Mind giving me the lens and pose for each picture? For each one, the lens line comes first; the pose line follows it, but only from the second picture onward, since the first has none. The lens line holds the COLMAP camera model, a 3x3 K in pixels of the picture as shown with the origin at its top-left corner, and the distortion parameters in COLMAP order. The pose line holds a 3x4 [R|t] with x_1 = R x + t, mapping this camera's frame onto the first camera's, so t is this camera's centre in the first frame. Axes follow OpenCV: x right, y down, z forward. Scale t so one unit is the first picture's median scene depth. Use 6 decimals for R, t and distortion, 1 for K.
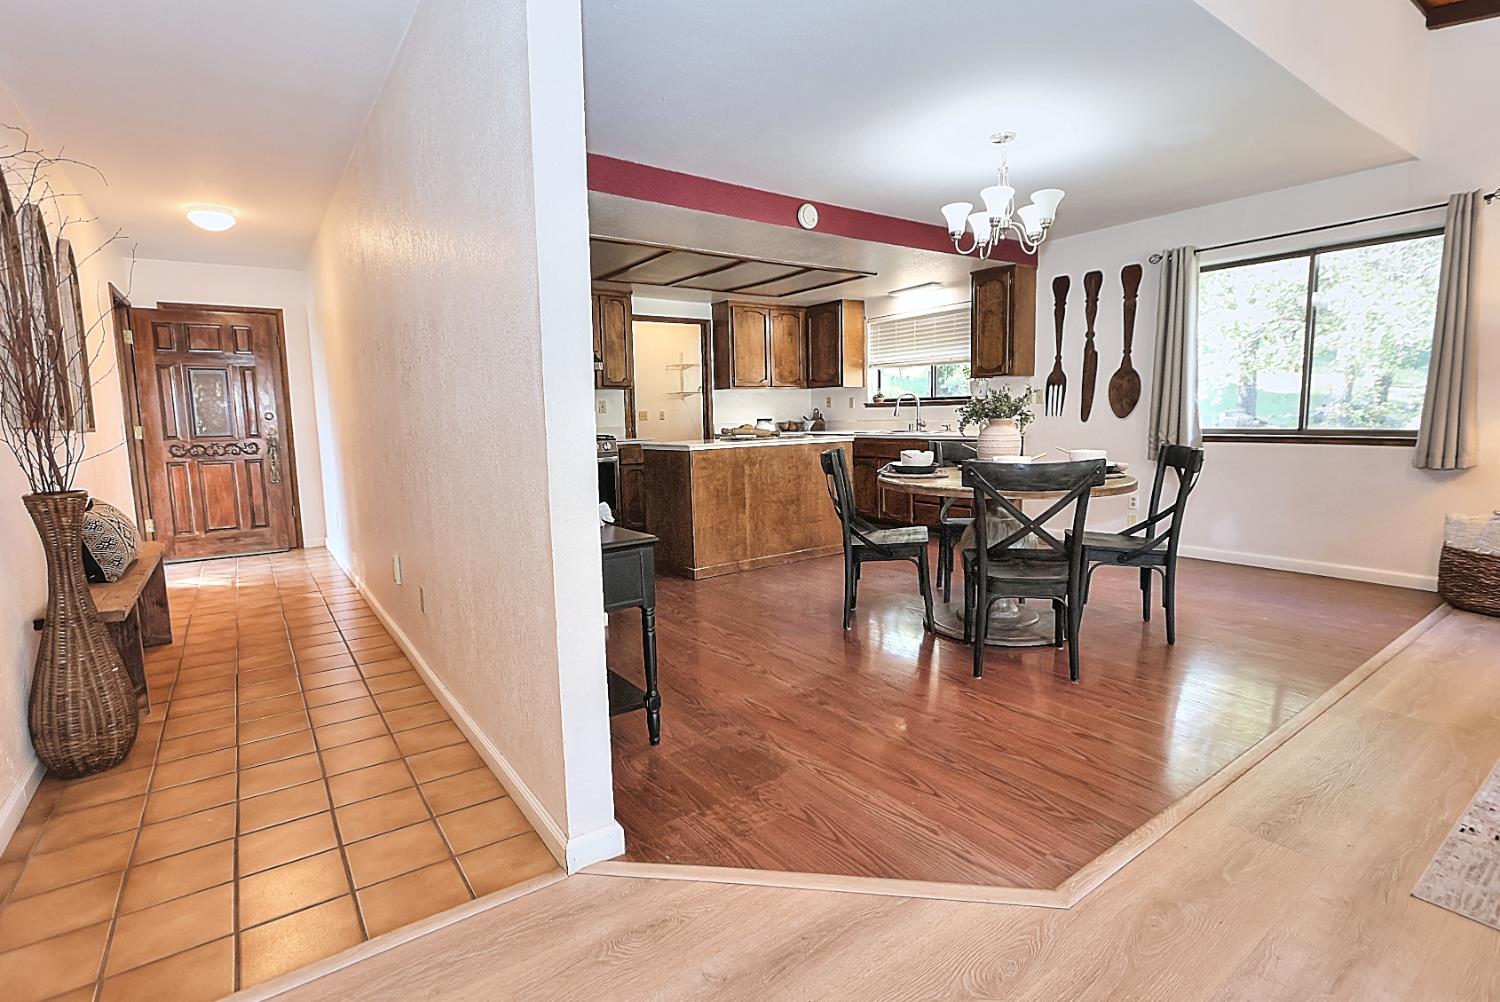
lens RADIAL K [[712.3, 0, 750.0], [0, 712.3, 501.0], [0, 0, 1]] dist [-0.013509, 0.000347]
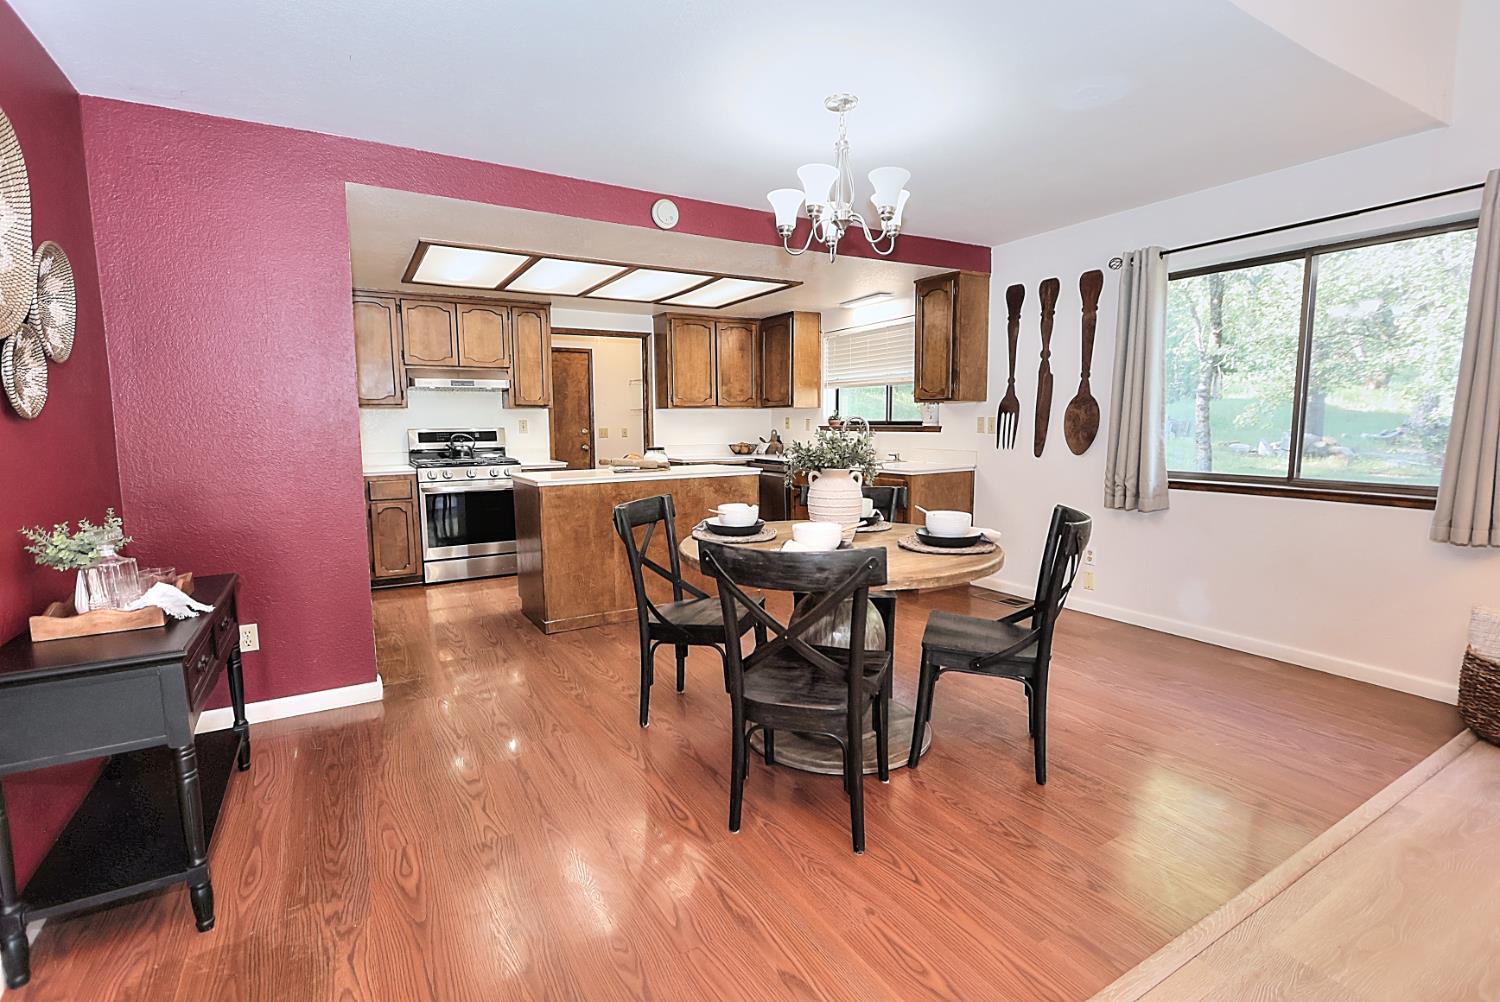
lens RADIAL K [[692.4, 0, 746.8], [0, 692.4, 503.6], [0, 0, 1]] dist [-0.015500, 0.001560]
pose [[0.995664, 0.026473, -0.089180, 0.202101], [-0.026720, 0.999642, -0.001576, -0.046017], [0.089106, 0.003952, 0.996014, 0.152630]]
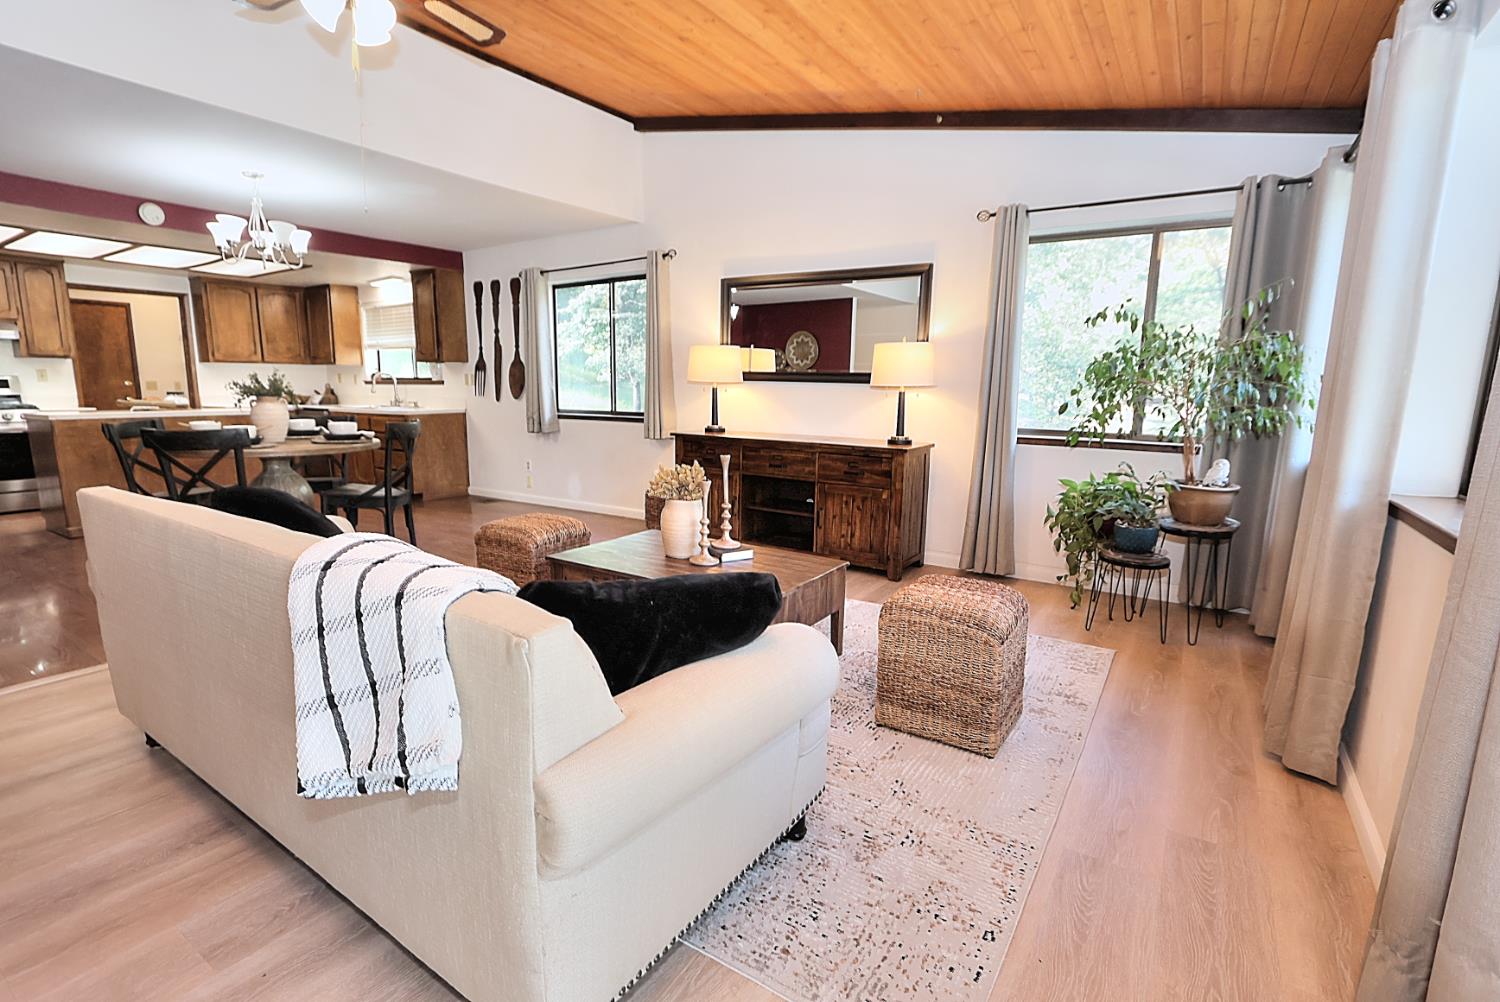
lens RADIAL K [[693.8, 0, 747.1], [0, 693.8, 508.0], [0, 0, 1]] dist [-0.014995, 0.000761]
pose [[0.934267, -0.027568, 0.355507, 0.444471], [0.011070, 0.998769, 0.048360, 0.020904], [-0.356403, -0.041246, 0.933422, -0.297951]]
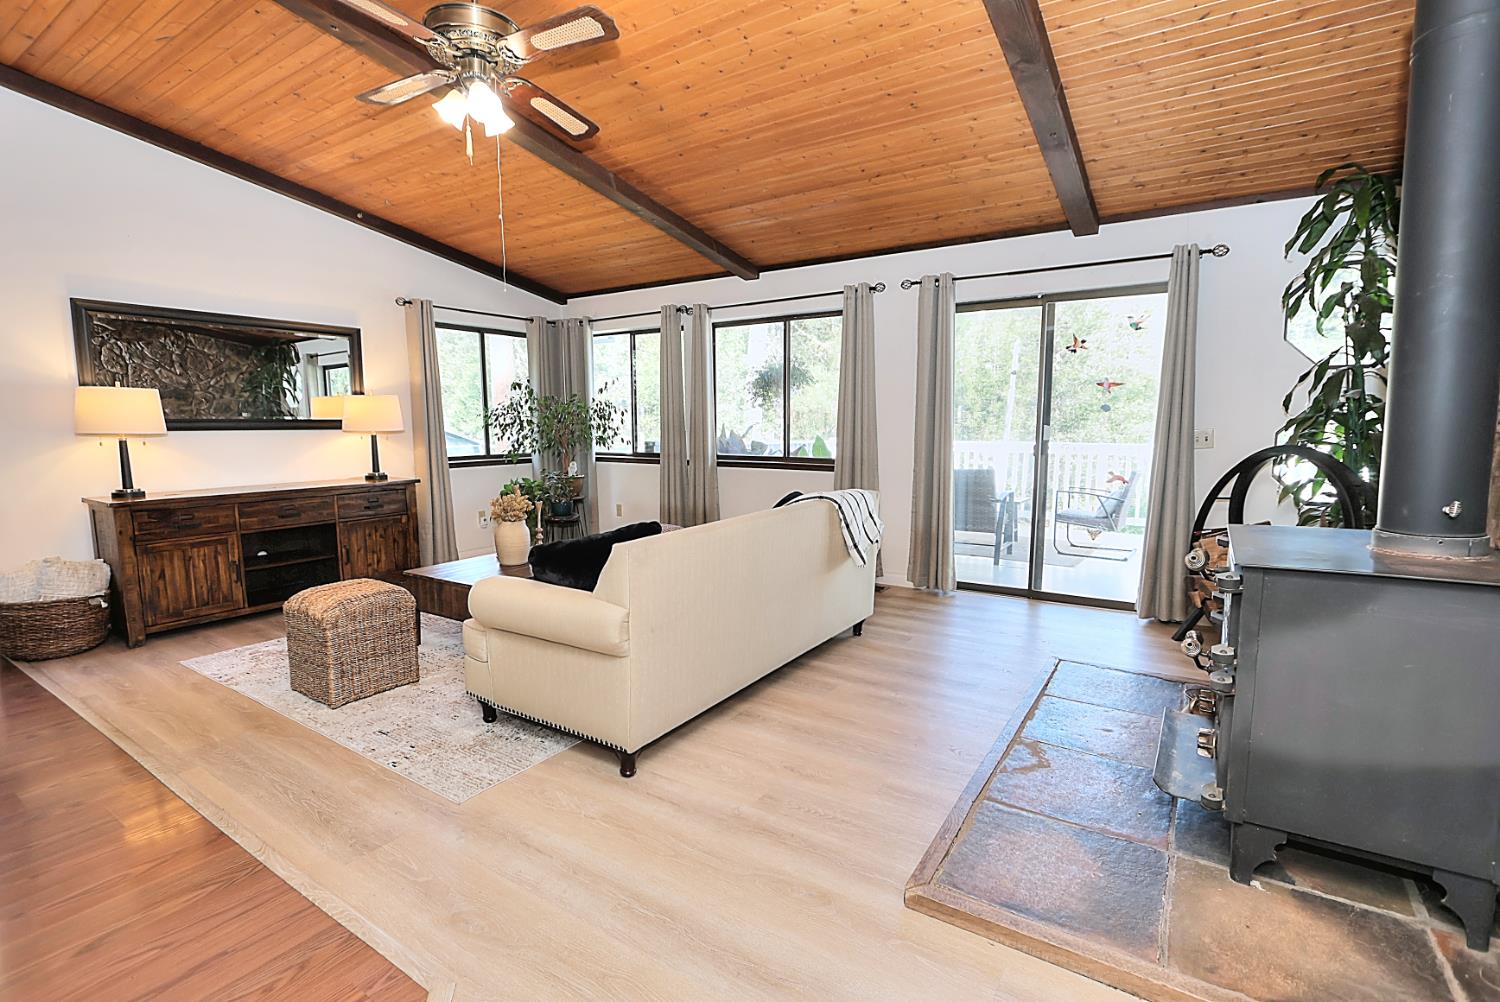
lens RADIAL K [[692.4, 0, 746.8], [0, 692.4, 503.6], [0, 0, 1]] dist [-0.015500, 0.001560]
pose [[-0.355151, -0.090604, 0.930408, -0.148438], [0.131760, 0.980504, 0.145777, -0.048126], [-0.925477, 0.174363, -0.336289, 0.232016]]
